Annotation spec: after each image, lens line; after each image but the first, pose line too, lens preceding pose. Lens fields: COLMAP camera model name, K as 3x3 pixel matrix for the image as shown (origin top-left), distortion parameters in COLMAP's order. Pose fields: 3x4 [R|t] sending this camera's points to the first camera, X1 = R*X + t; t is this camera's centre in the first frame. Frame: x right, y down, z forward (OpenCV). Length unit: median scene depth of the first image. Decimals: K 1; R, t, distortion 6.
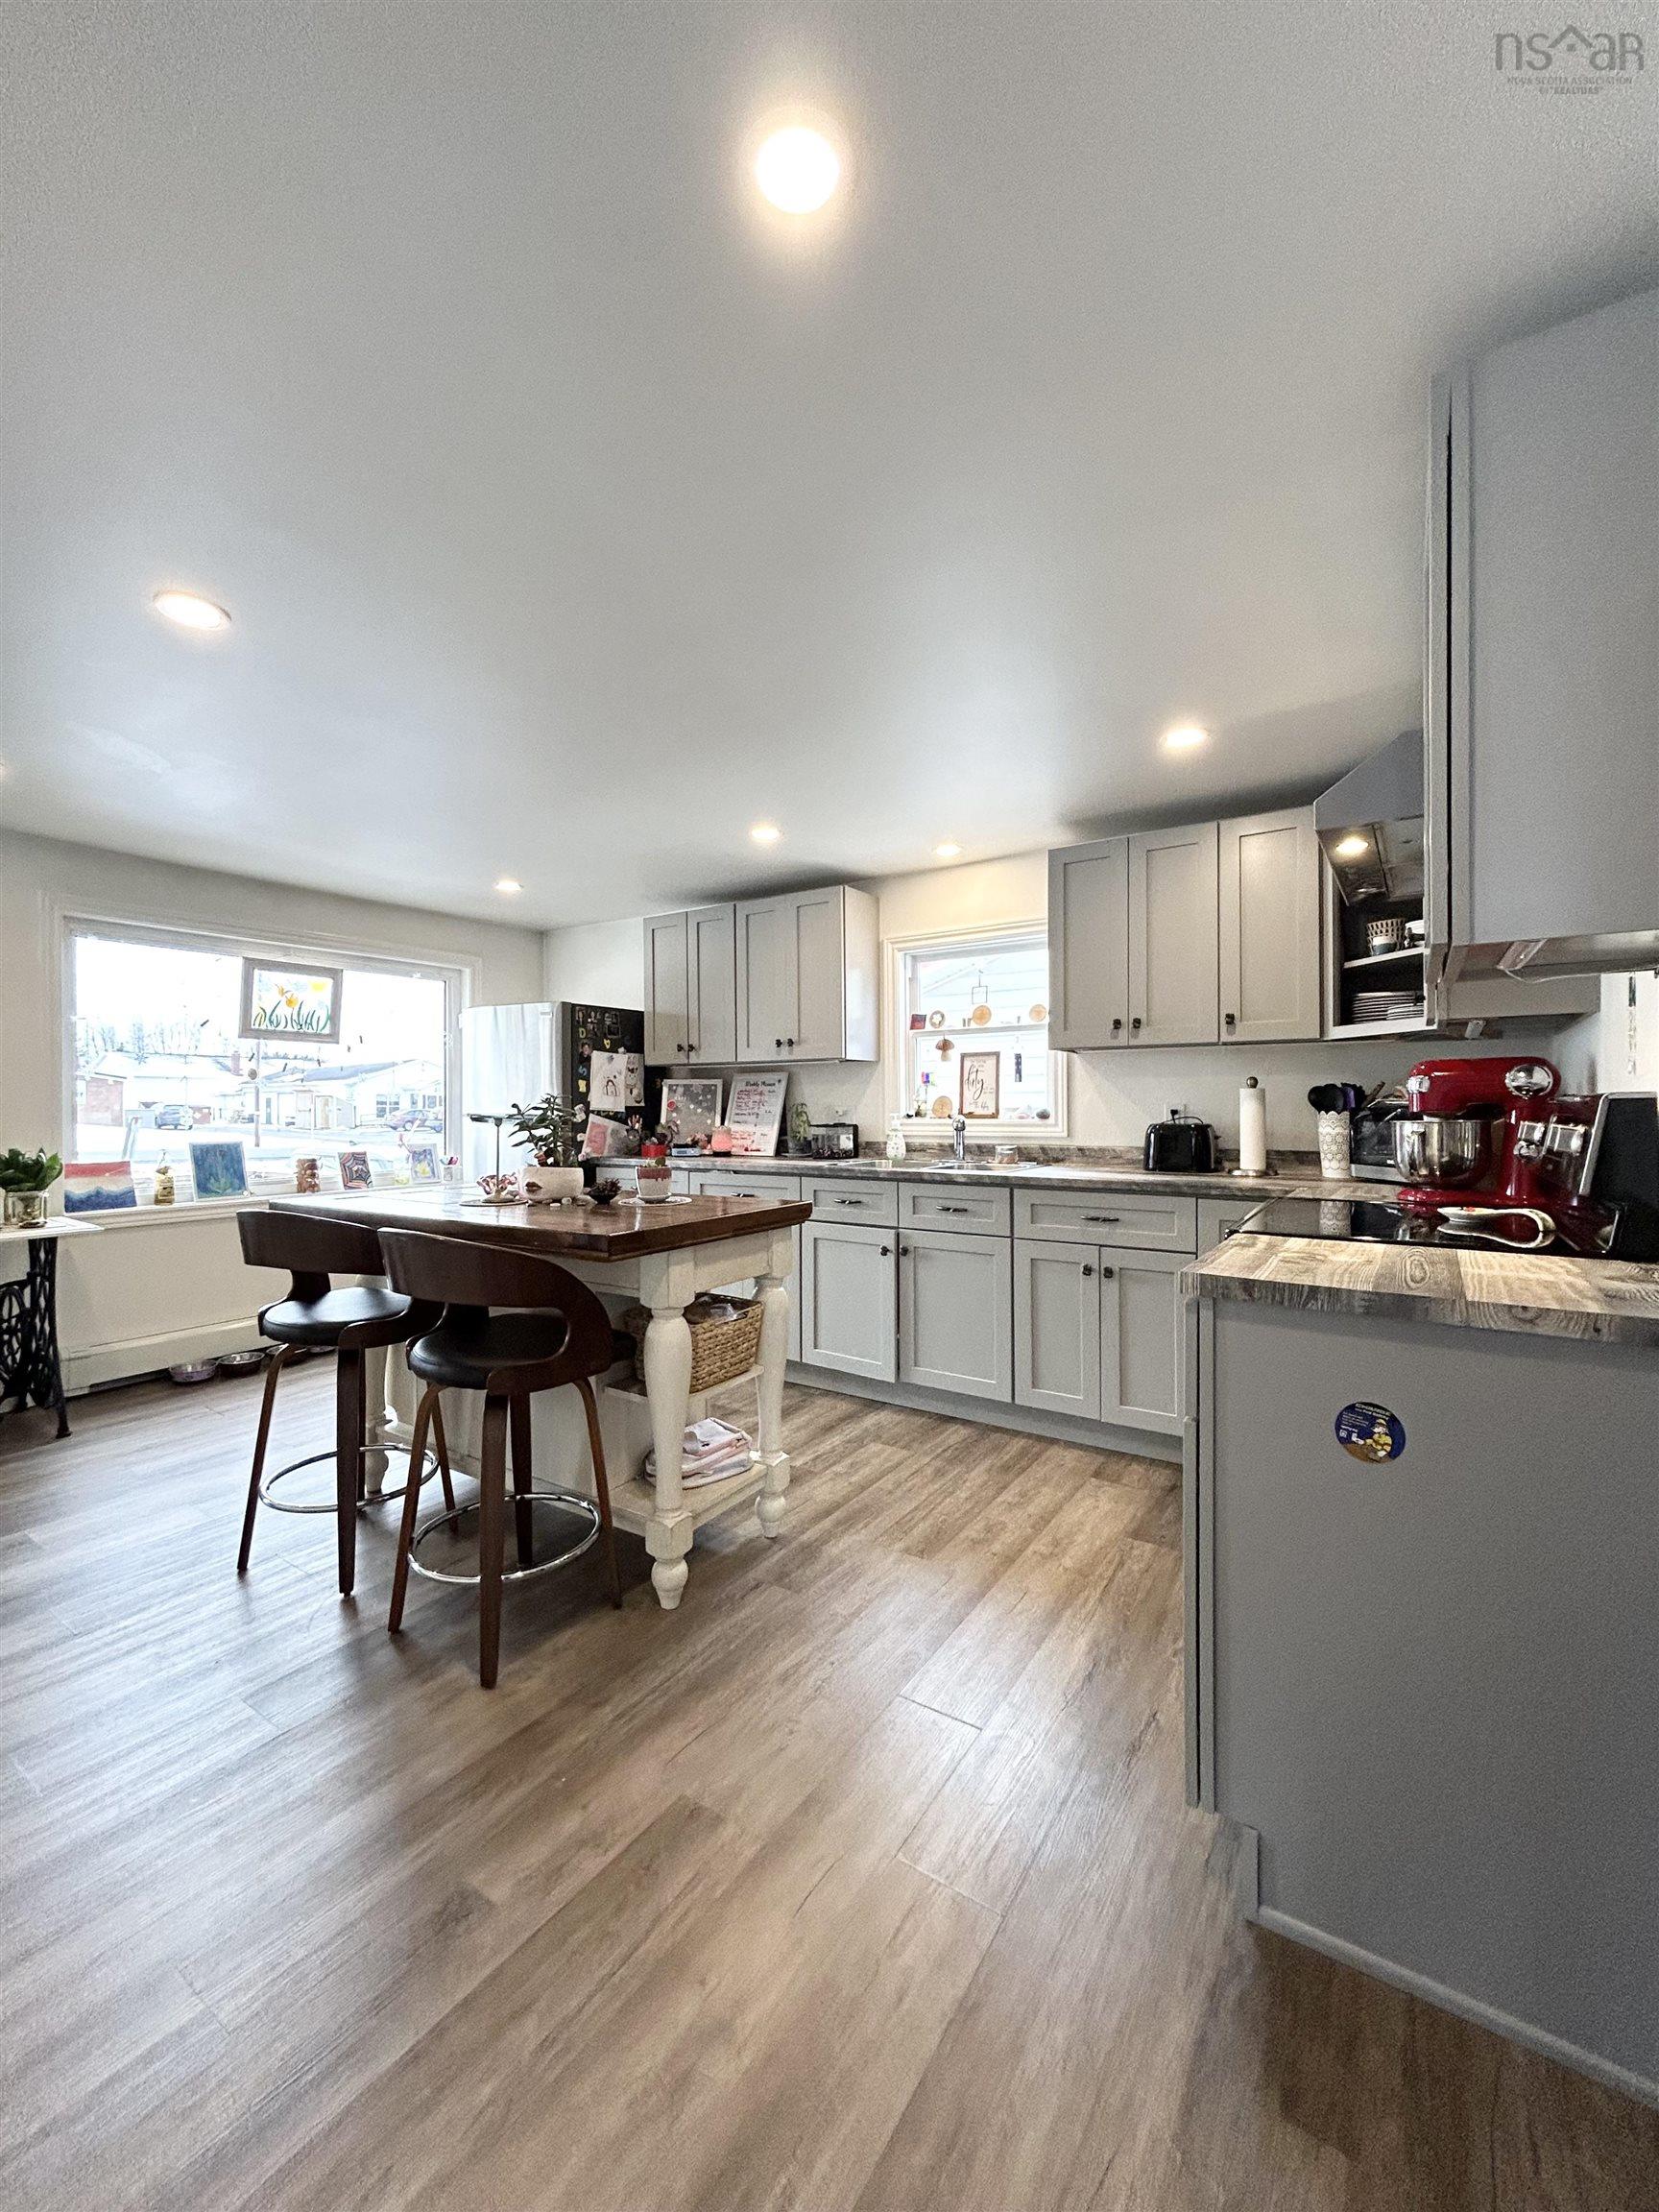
lens RADIAL K [[884.9, 0, 835.1], [0, 884.9, 1105.8], [0, 0, 1]] dist [-0.005283, 0.000106]
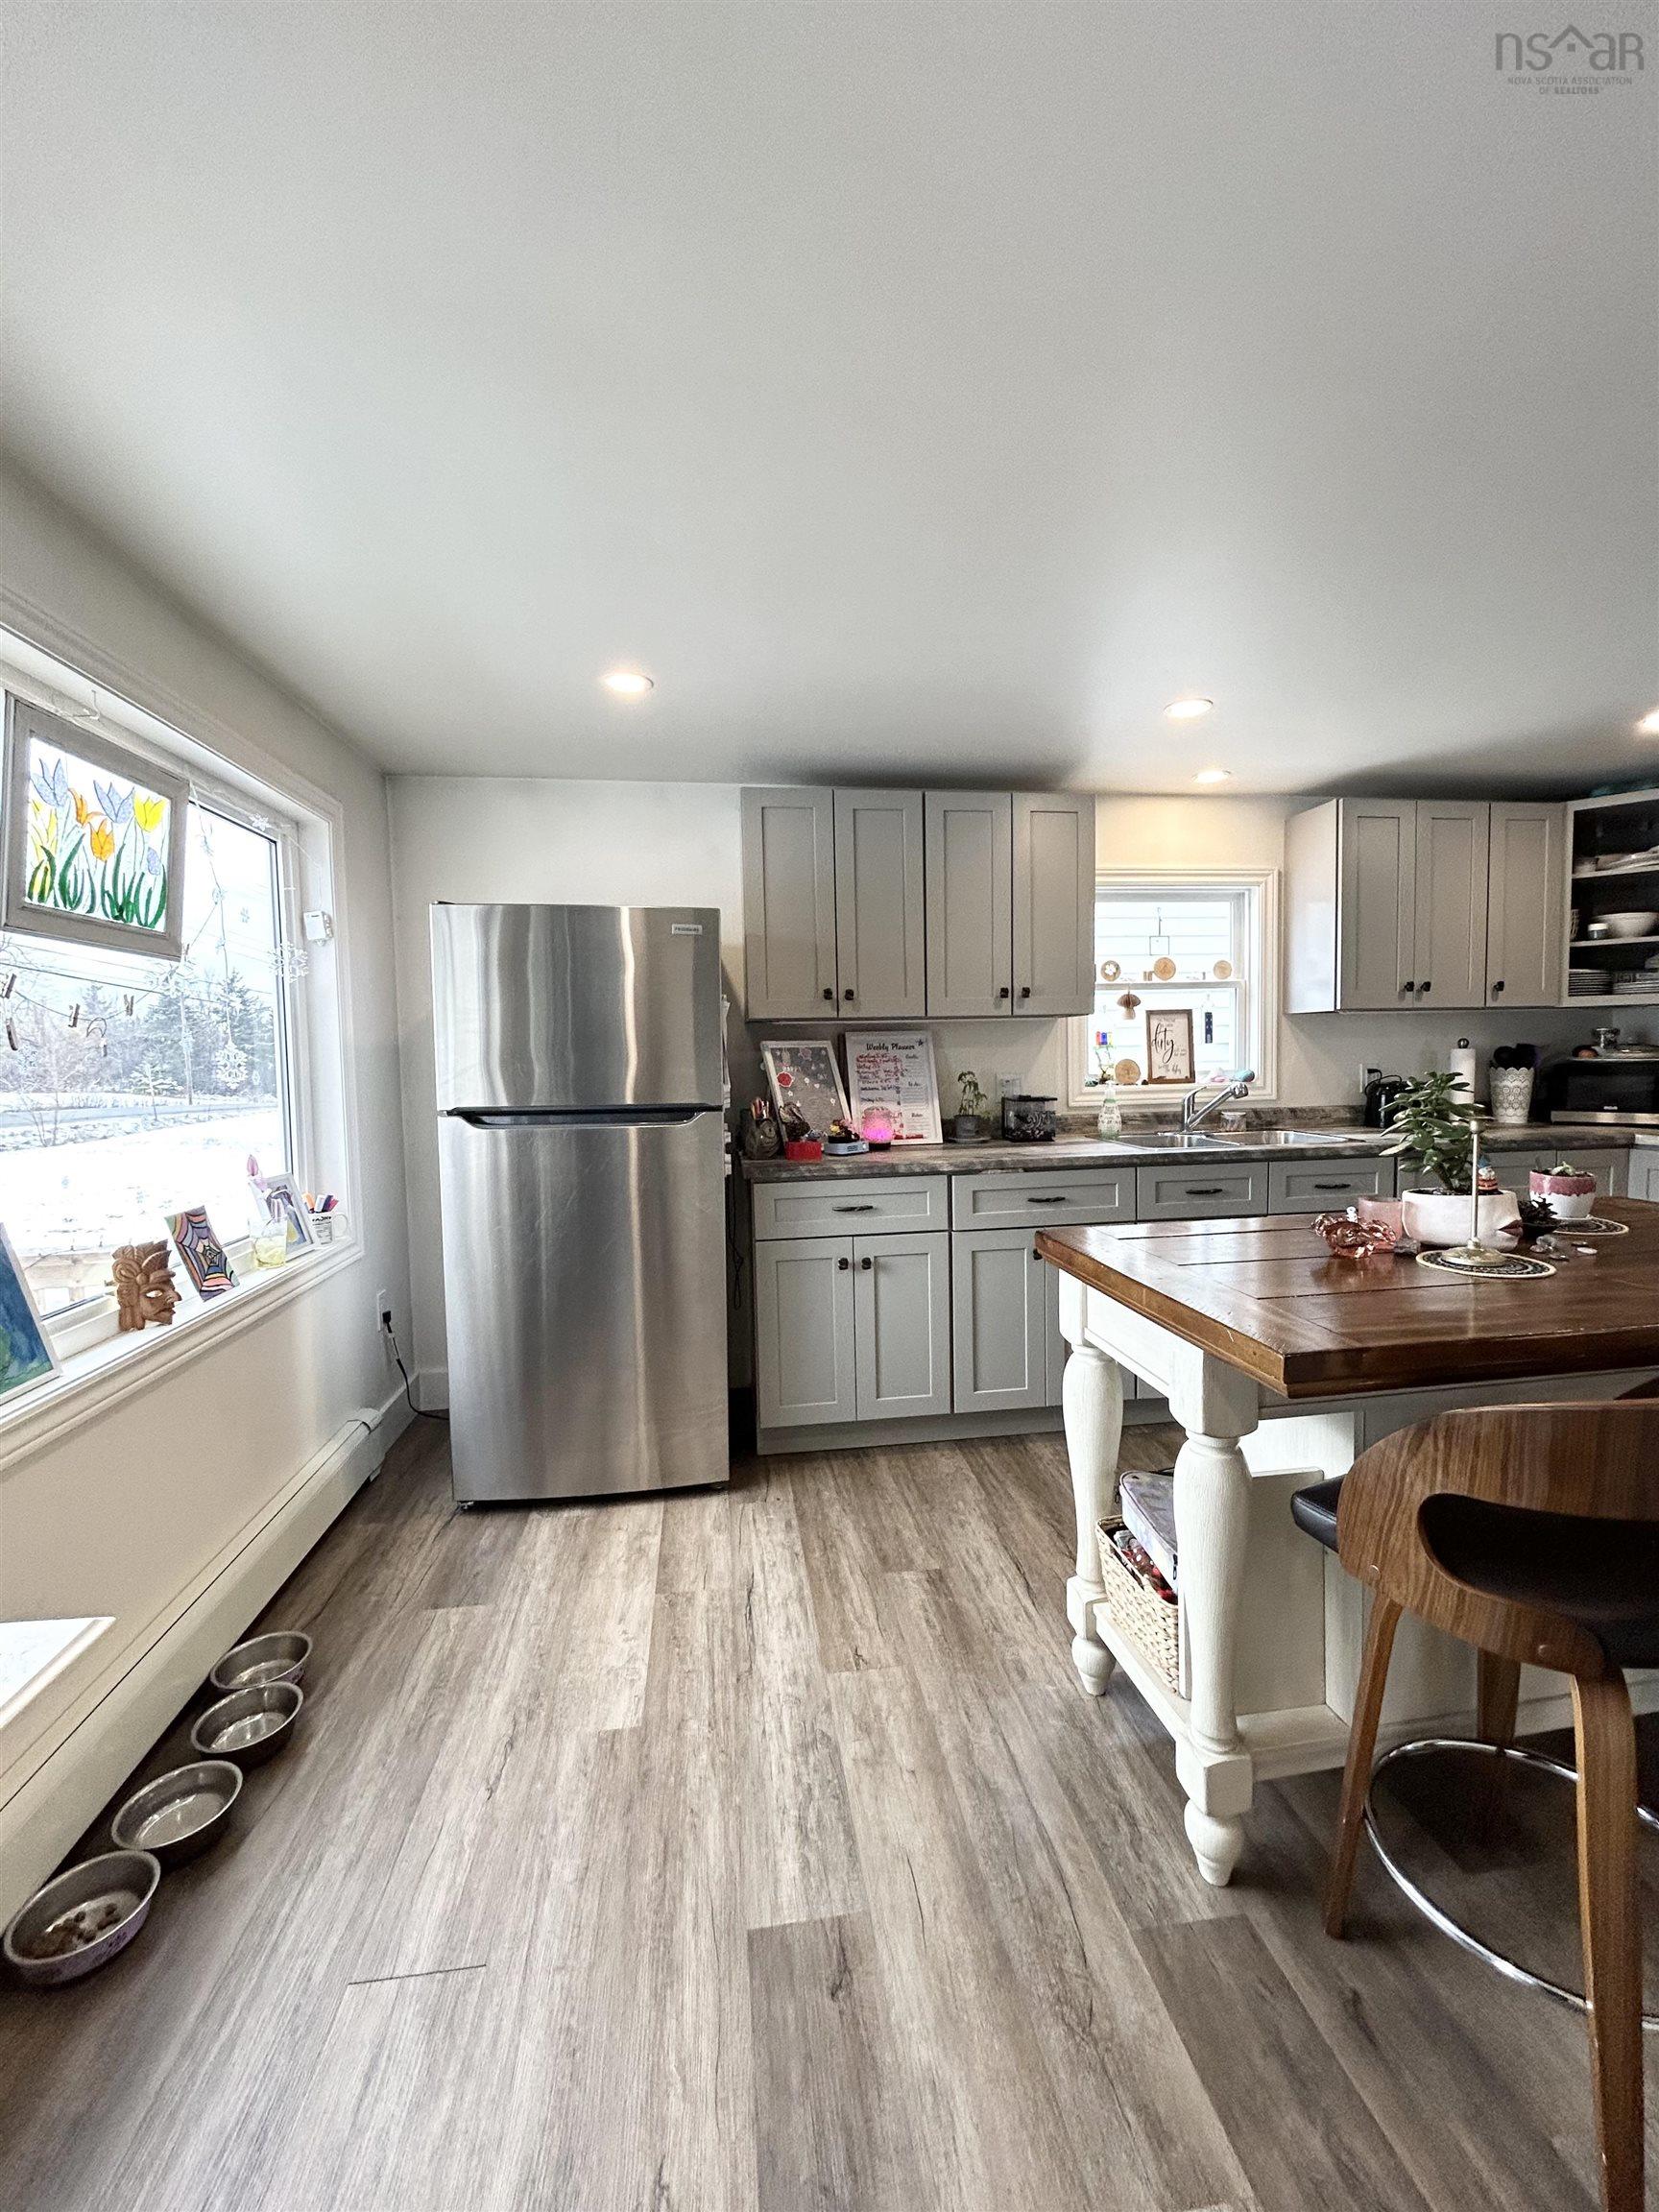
lens RADIAL K [[888.1, 0, 835.1], [0, 888.1, 1104.3], [0, 0, 1]] dist [0.004166, -0.000185]
pose [[0.746852, -0.052788, 0.662892, -0.681944], [0.019095, 0.998136, 0.057971, -0.022825], [-0.664716, -0.030638, 0.746467, 0.532017]]
